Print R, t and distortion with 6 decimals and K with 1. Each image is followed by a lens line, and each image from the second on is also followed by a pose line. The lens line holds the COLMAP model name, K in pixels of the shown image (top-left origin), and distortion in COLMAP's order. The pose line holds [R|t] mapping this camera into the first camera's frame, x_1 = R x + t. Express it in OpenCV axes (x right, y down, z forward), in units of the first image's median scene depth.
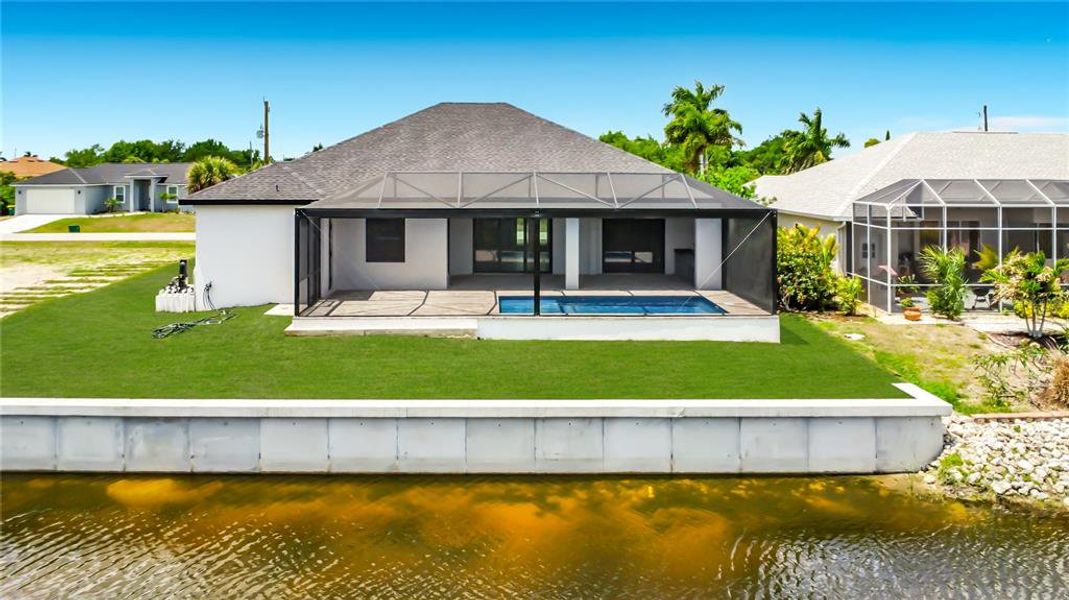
lens RADIAL K [[782.7, 0, 534.5], [0, 782.7, 300.0], [0, 0, 1]] dist [-0.040247, 0.000017]
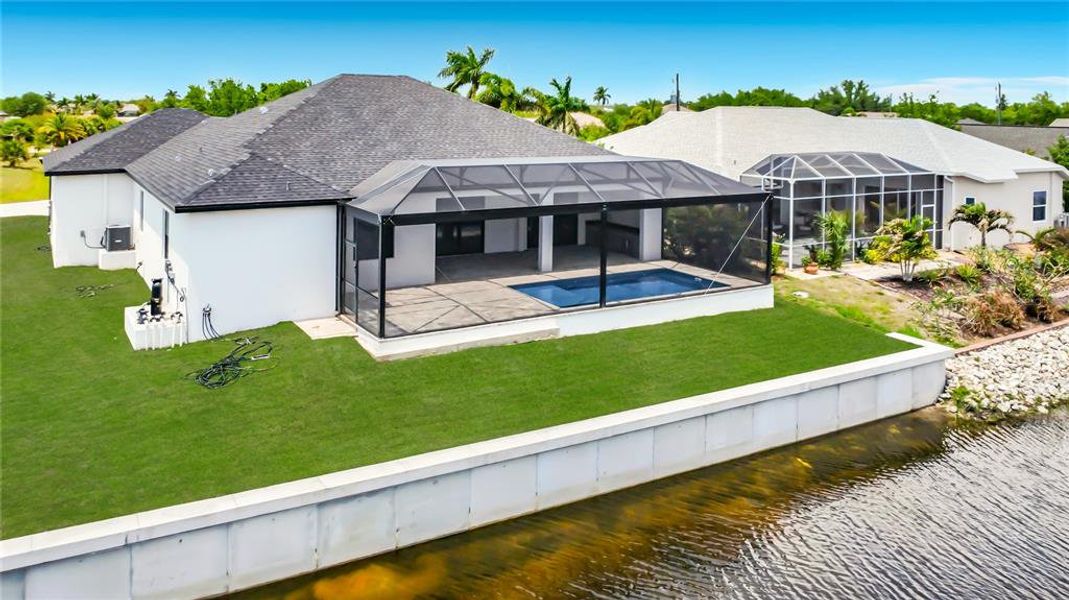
lens RADIAL K [[782.7, 0, 534.5], [0, 782.7, 300.0], [0, 0, 1]] dist [-0.040247, 0.000017]
pose [[0.885063, -0.098597, 0.454909, -0.596414], [0.069994, 0.994387, 0.079346, -0.084561], [-0.460179, -0.038385, 0.886996, 0.193398]]
